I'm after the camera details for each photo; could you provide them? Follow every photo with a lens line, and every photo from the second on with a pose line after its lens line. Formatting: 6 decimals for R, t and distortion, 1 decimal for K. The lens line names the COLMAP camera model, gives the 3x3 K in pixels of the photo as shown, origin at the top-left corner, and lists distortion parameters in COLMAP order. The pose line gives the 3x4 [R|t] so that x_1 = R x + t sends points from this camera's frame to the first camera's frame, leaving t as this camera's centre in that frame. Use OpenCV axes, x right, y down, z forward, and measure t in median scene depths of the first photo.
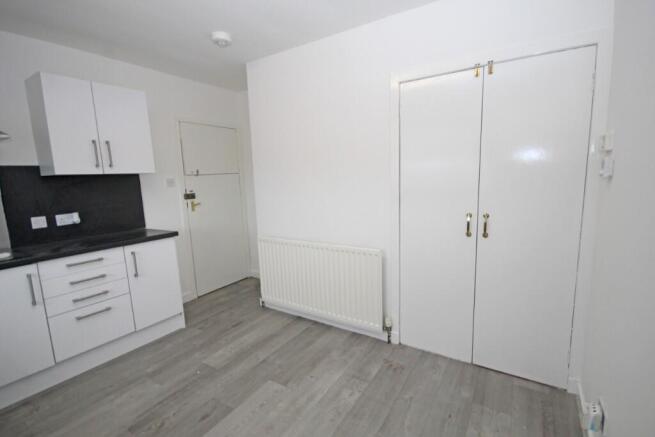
lens RADIAL K [[302.6, 0, 334.2], [0, 302.6, 220.5], [0, 0, 1]] dist [0.003315, -0.003155]
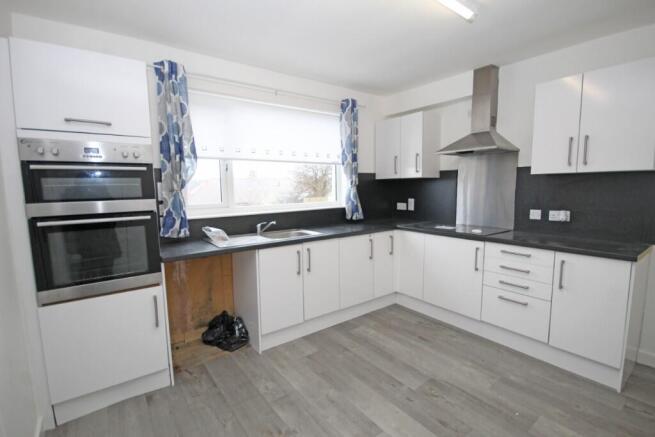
lens RADIAL K [[302.6, 0, 327.6], [0, 302.6, 217.3], [0, 0, 1]] dist [0.003315, -0.003155]
pose [[-0.357917, 0.131962, -0.924382, 0.584697], [-0.114575, 0.976276, 0.183733, -0.156994], [0.926697, 0.171672, -0.334306, 0.953366]]
